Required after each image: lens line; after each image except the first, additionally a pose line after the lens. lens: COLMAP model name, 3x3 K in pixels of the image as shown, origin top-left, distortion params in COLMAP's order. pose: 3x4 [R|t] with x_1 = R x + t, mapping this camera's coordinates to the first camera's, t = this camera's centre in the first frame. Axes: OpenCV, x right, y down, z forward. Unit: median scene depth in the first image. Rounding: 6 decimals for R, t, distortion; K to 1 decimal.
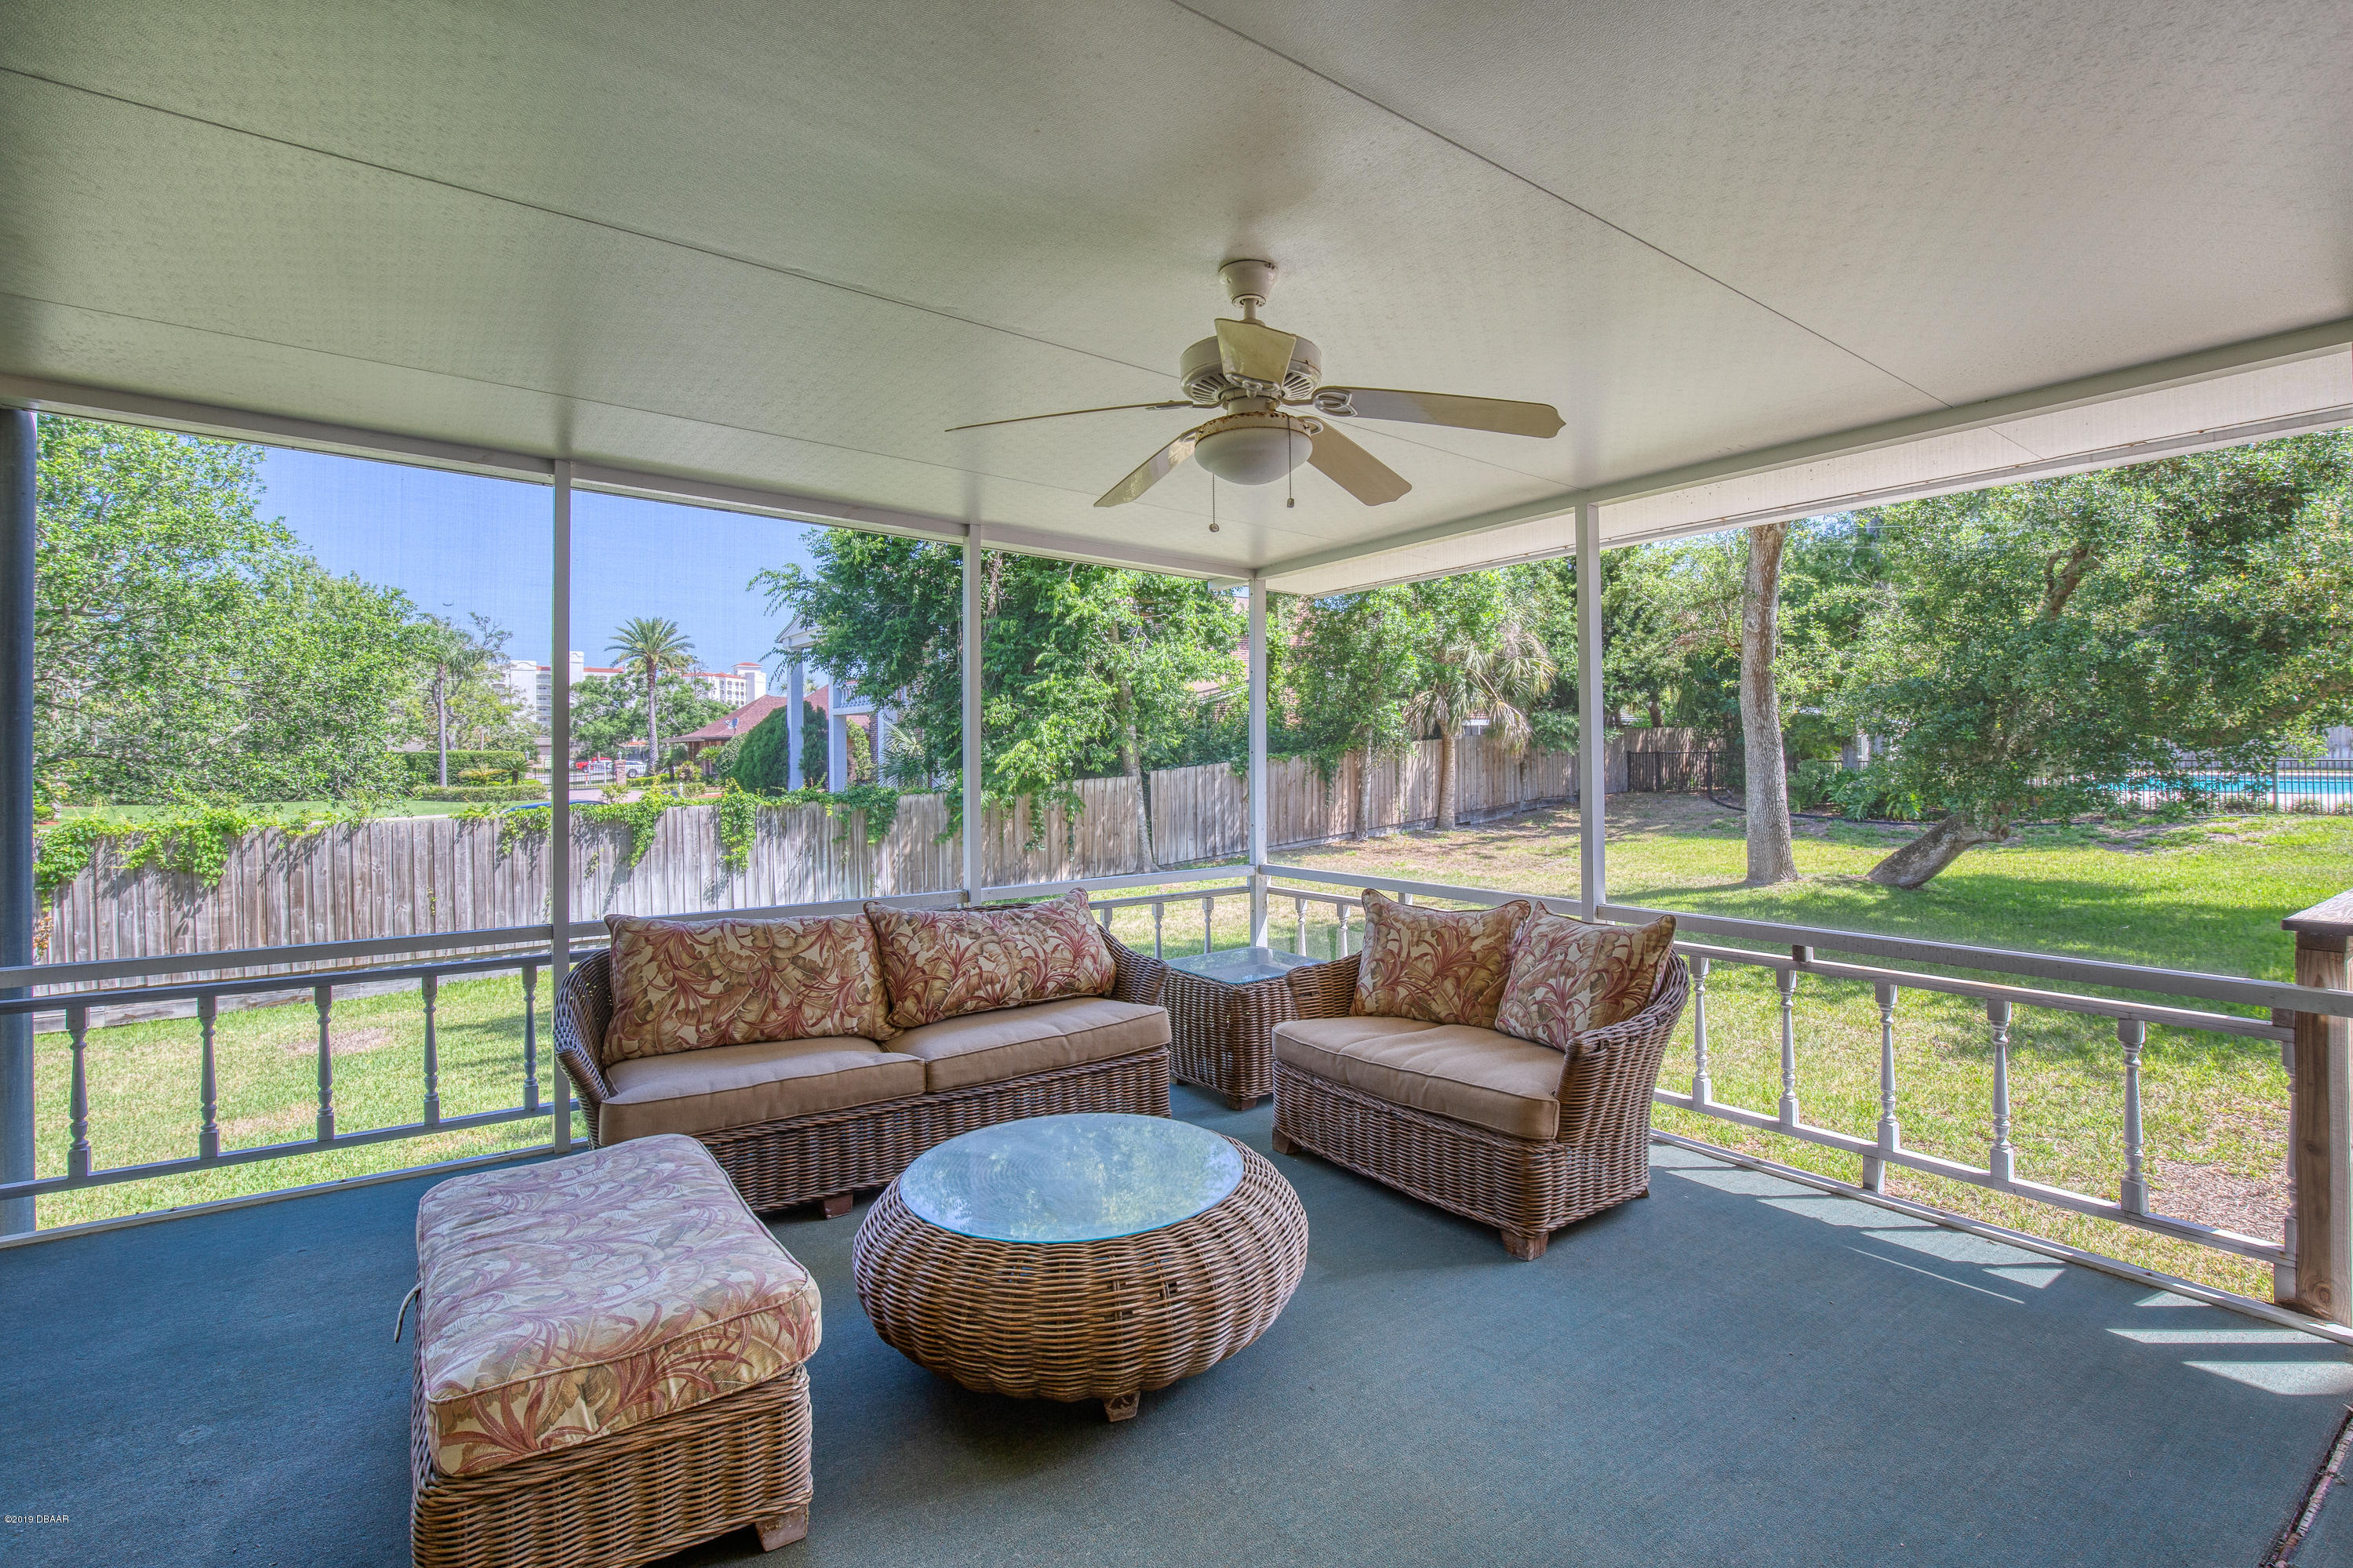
lens RADIAL K [[1096.3, 0, 1215.8], [0, 1096.3, 736.8], [0, 0, 1]] dist [-0.026368, 0.001420]
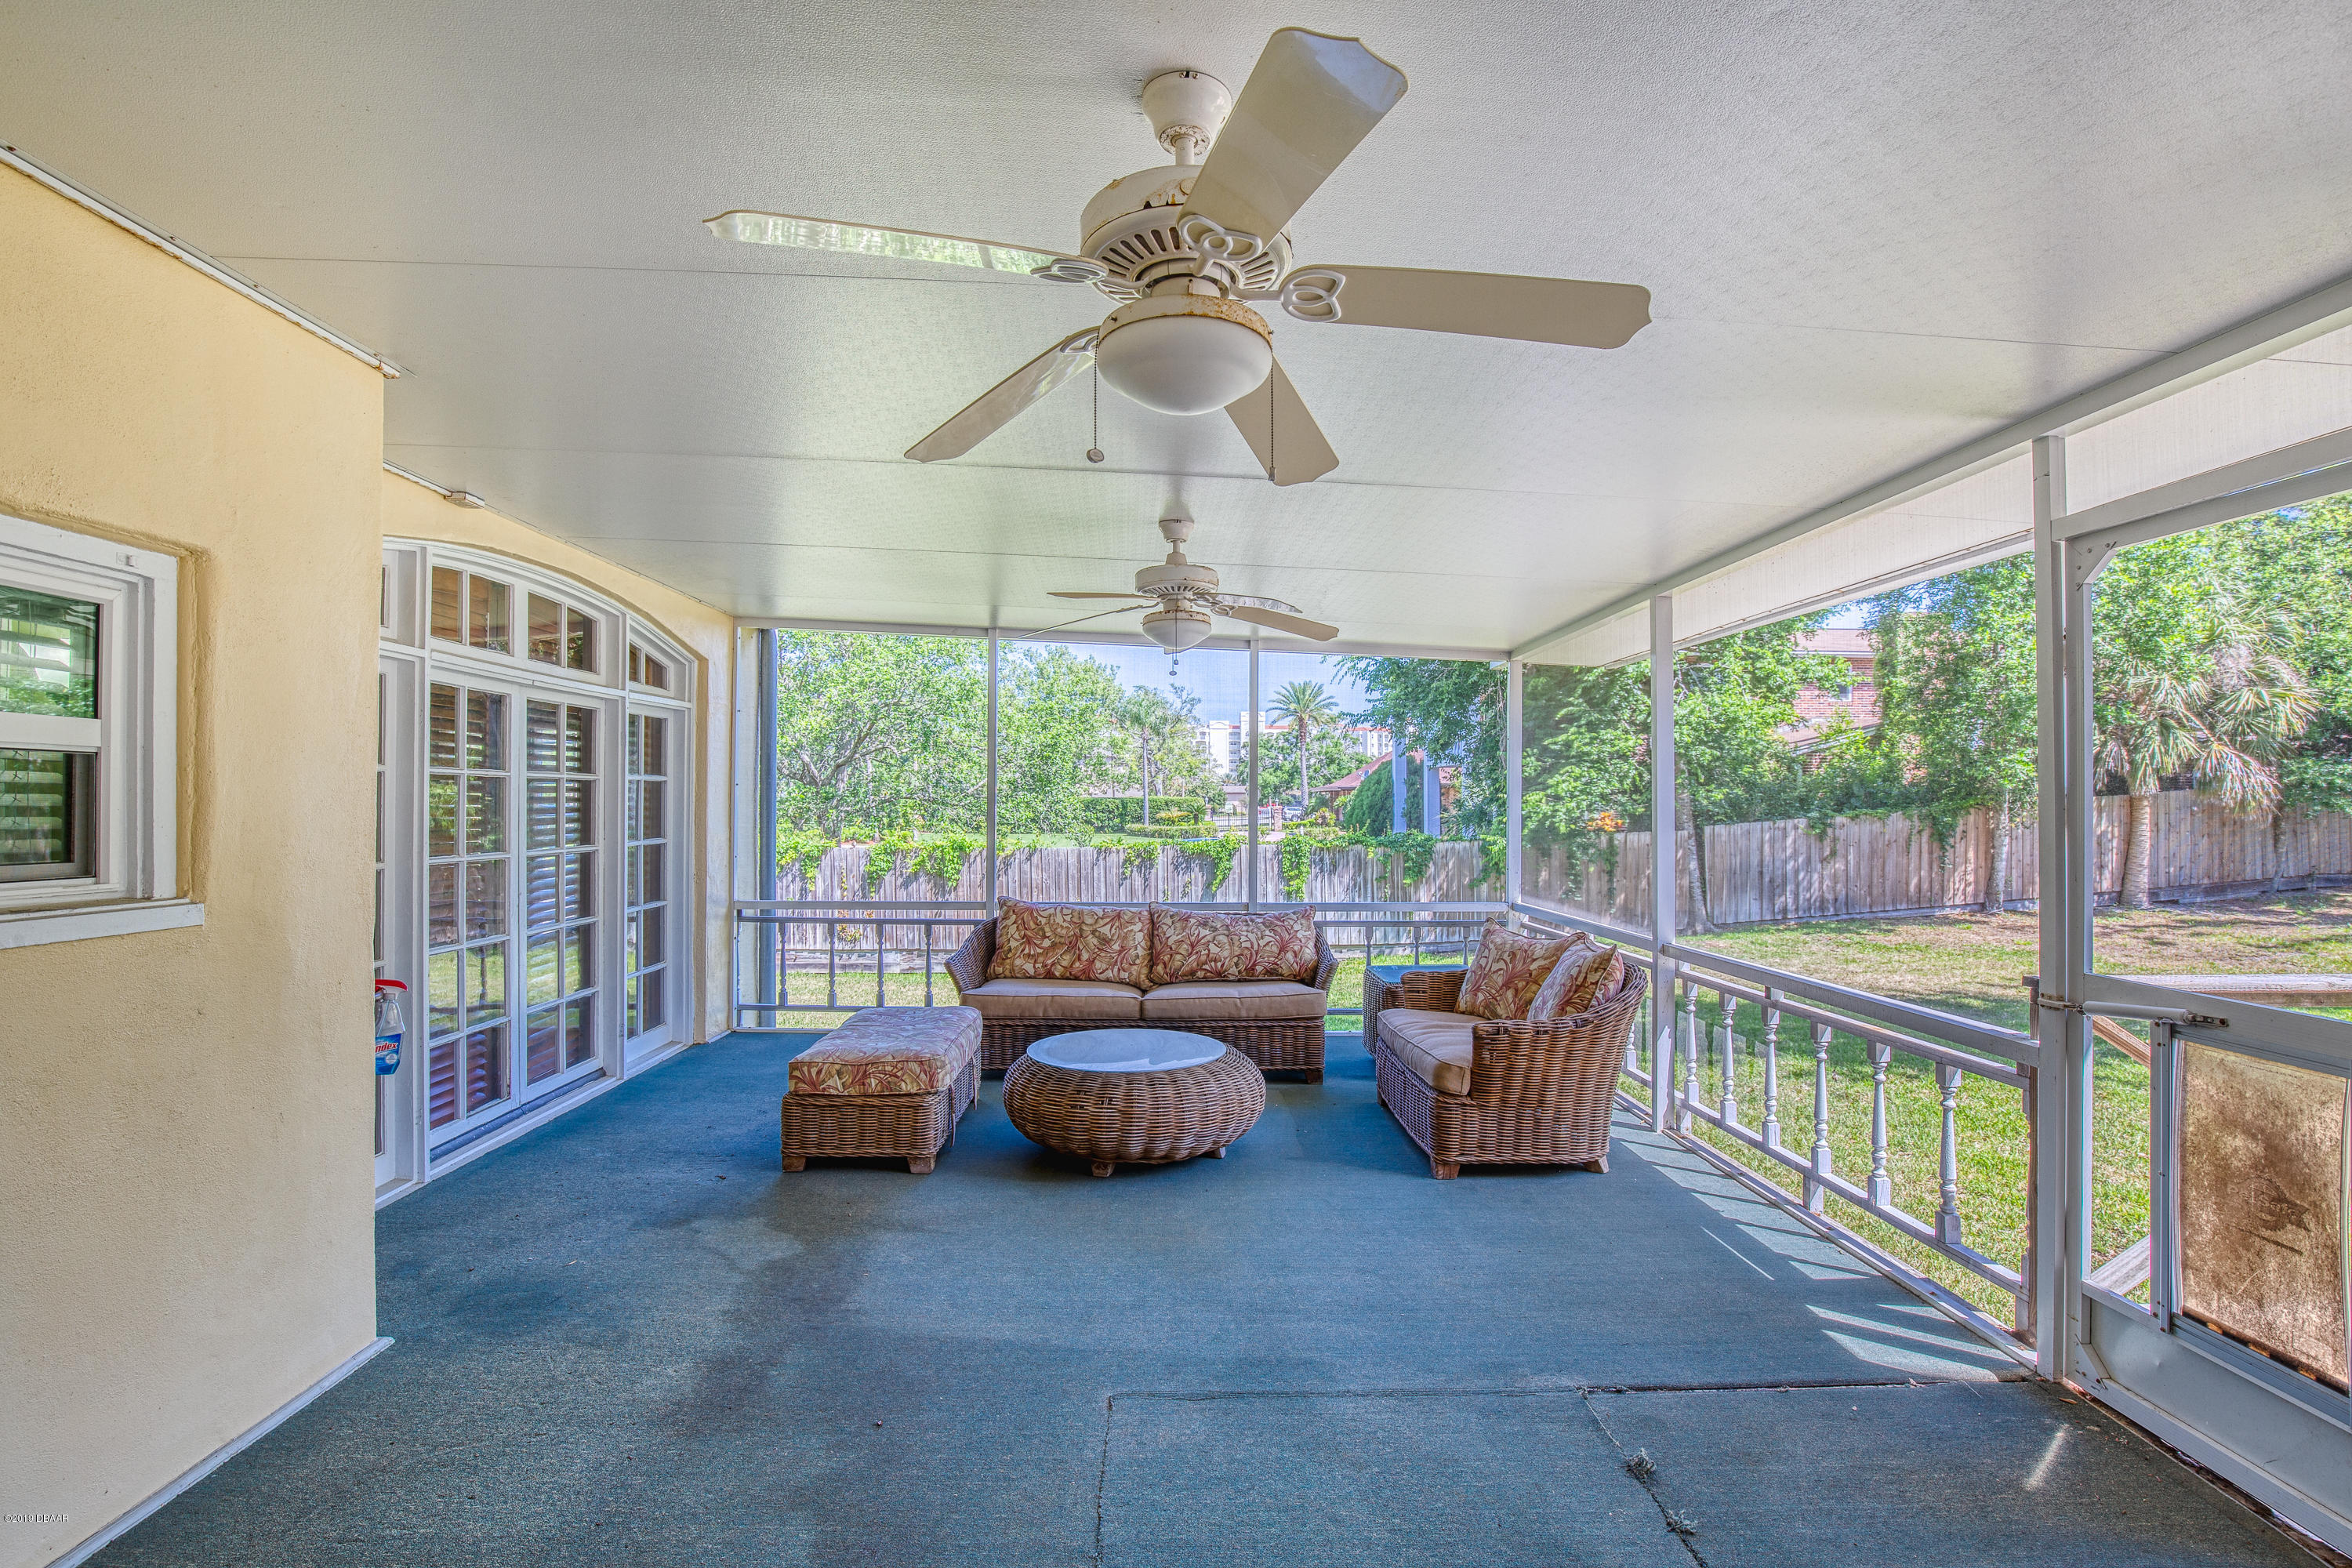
lens RADIAL K [[1076.5, 0, 1187.4], [0, 1076.5, 786.6], [0, 0, 1]] dist [-0.038269, 0.007605]
pose [[0.831092, 0.004895, -0.556113, 0.141557], [-0.005189, 0.999986, 0.001046, -0.002516], [0.556111, 0.002017, 0.831106, -0.054675]]
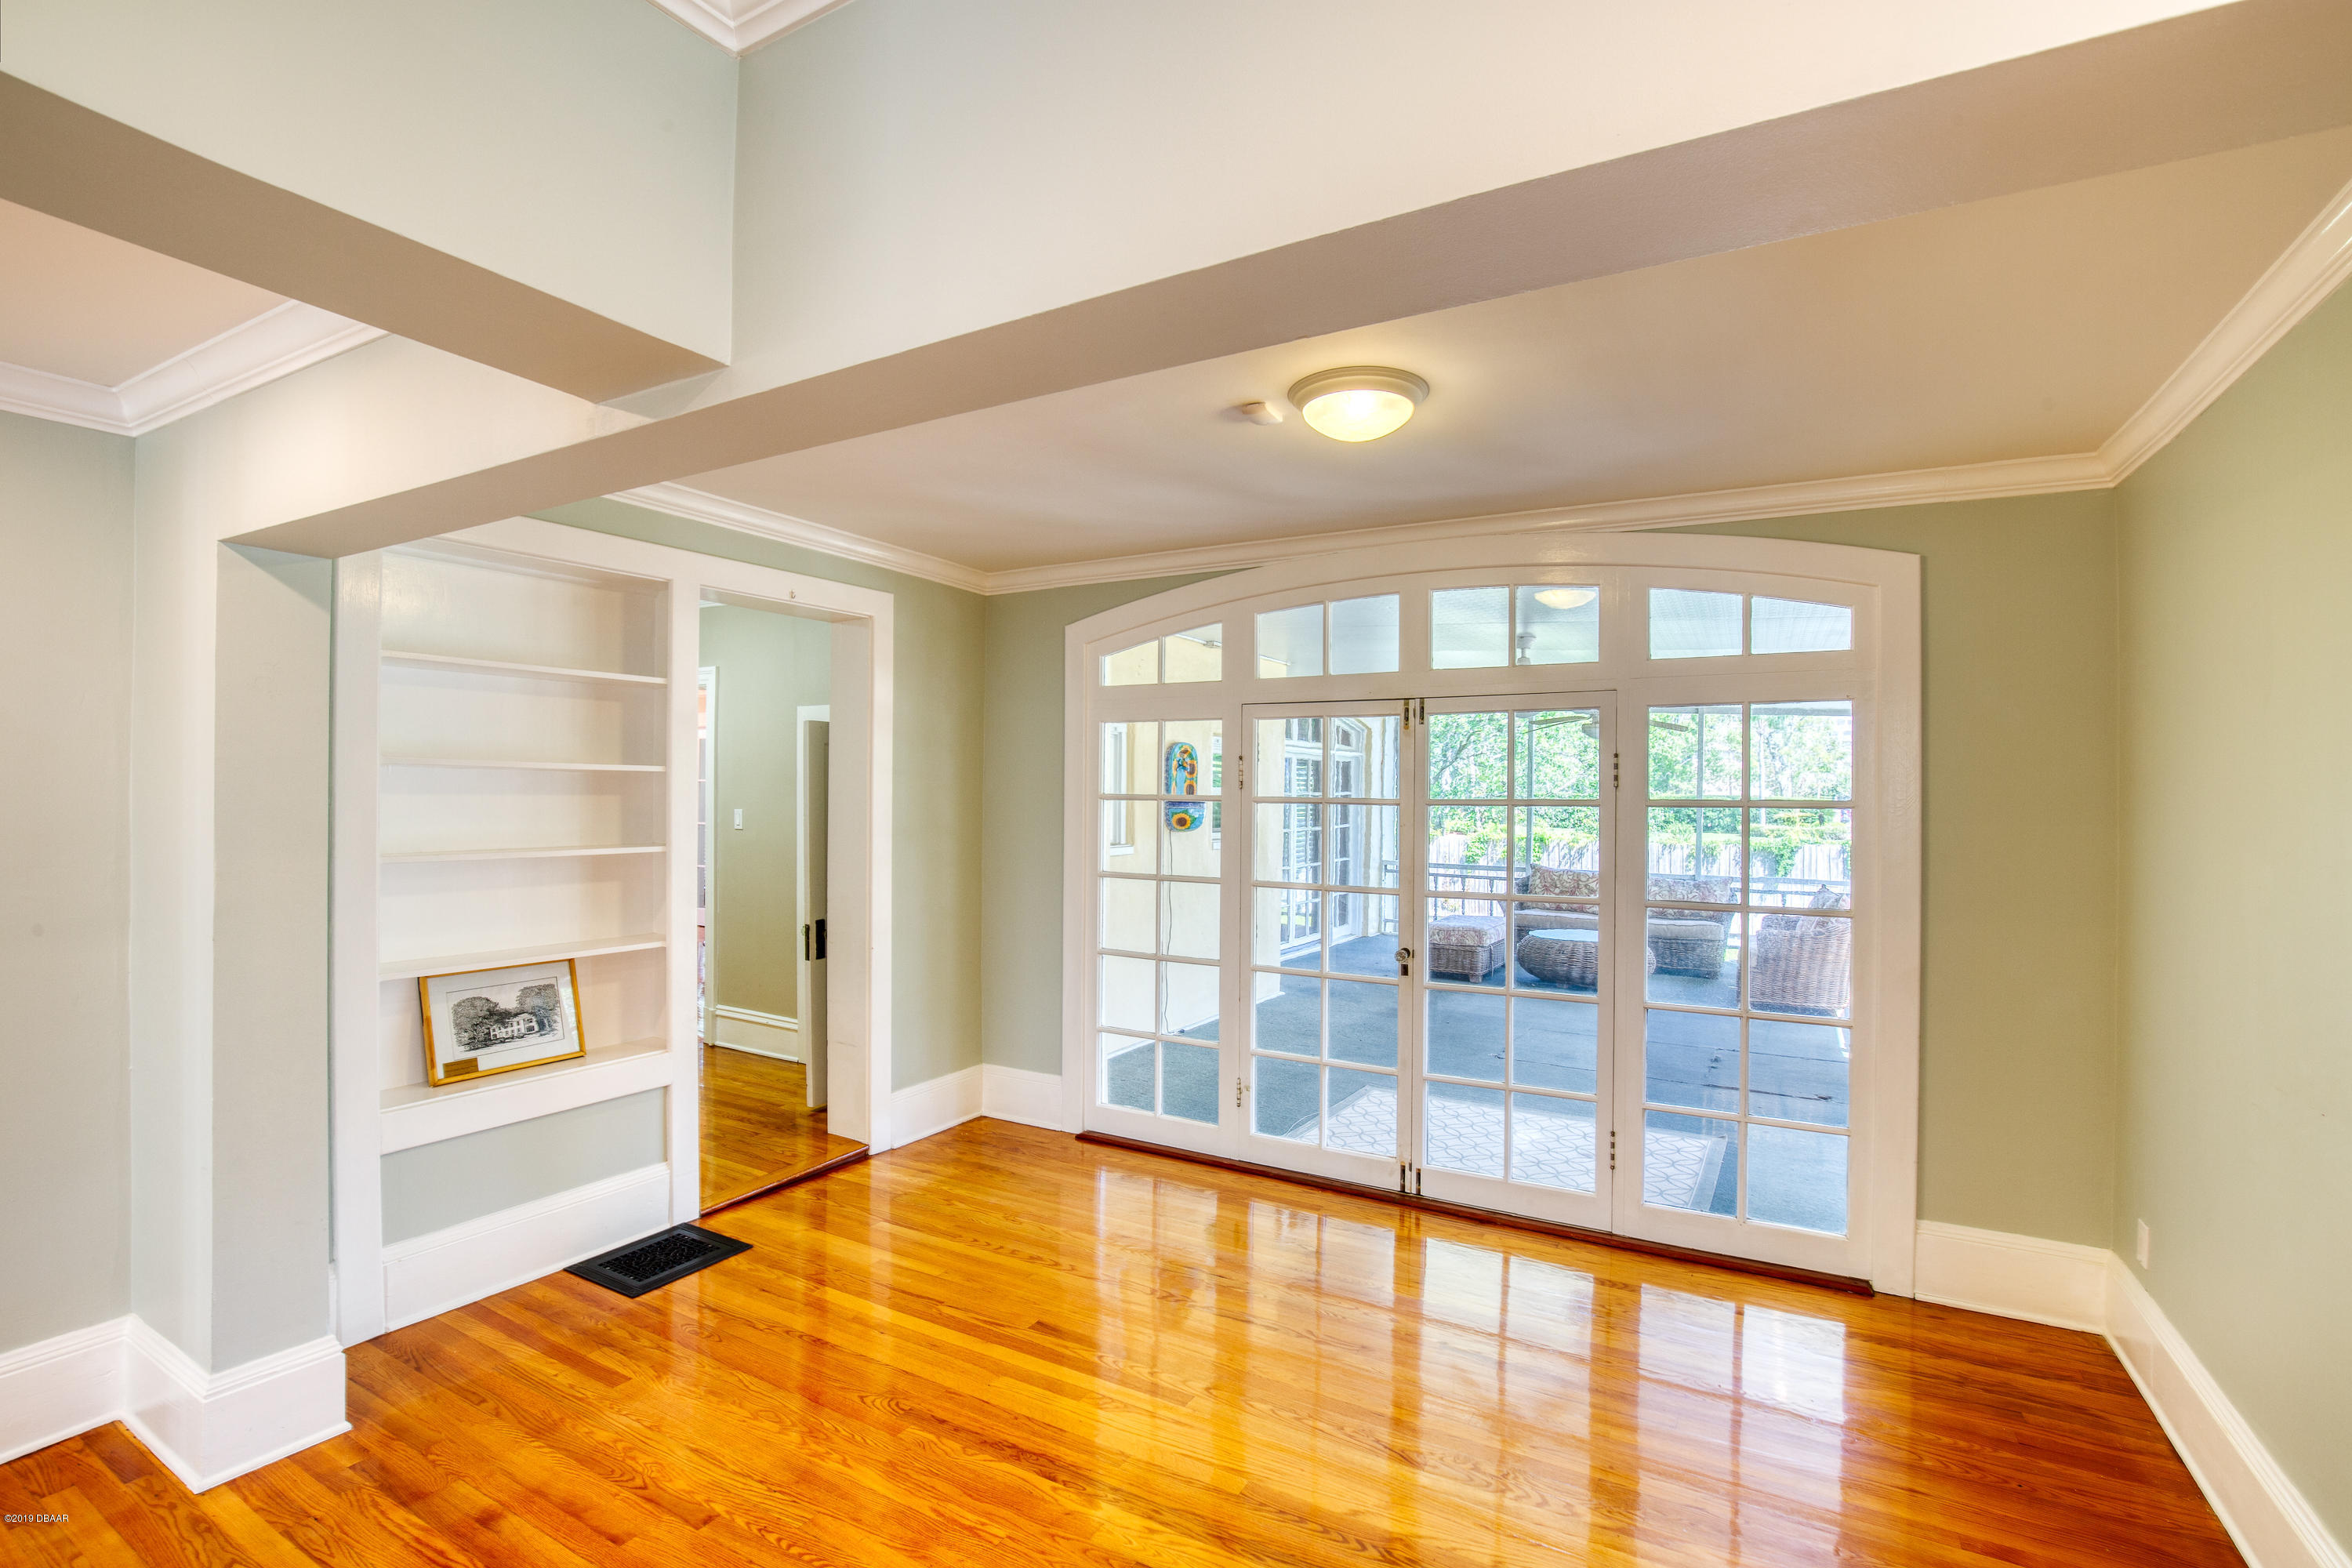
lens RADIAL K [[1076.5, 0, 1187.4], [0, 1076.5, 786.6], [0, 0, 1]] dist [-0.038269, 0.007605]
pose [[0.415435, 0.012363, -0.909539, 0.425284], [-0.007621, 0.999920, 0.010111, -0.016112], [0.909591, 0.002731, 0.415496, -0.271328]]
